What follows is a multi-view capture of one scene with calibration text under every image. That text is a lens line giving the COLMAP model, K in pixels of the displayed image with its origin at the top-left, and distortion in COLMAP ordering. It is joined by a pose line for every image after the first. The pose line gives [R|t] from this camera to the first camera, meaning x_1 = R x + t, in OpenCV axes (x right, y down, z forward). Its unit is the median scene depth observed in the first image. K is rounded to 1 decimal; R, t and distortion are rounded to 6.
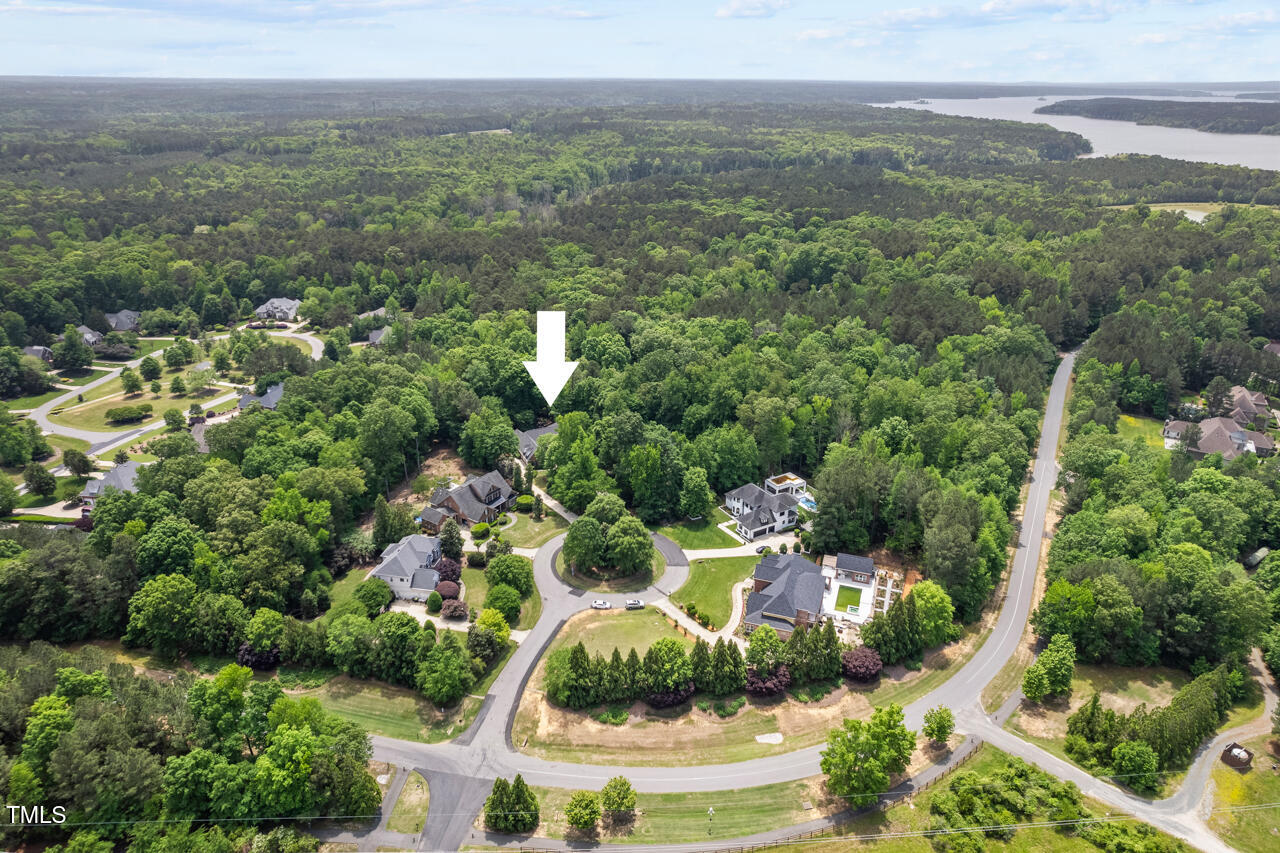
lens RADIAL K [[821.5, 0, 631.8], [0, 821.5, 429.5], [0, 0, 1]] dist [-0.050280, 0.040608]
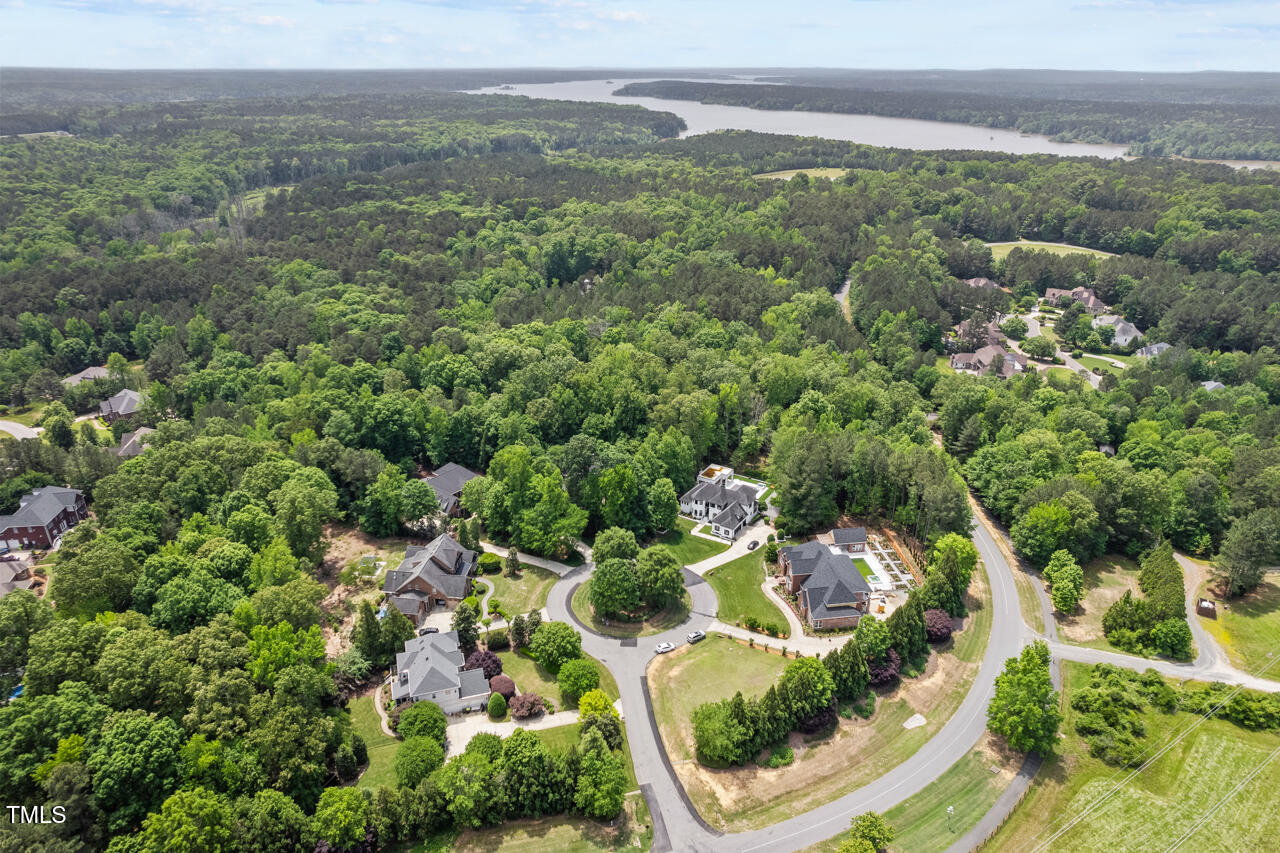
lens RADIAL K [[821.5, 0, 642.2], [0, 821.5, 433.7], [0, 0, 1]] dist [-0.050280, 0.040608]
pose [[0.884506, -0.193247, 0.424623, -0.383129], [0.185871, 0.980790, 0.059184, -0.074903], [-0.427903, 0.026577, 0.903434, 0.171986]]
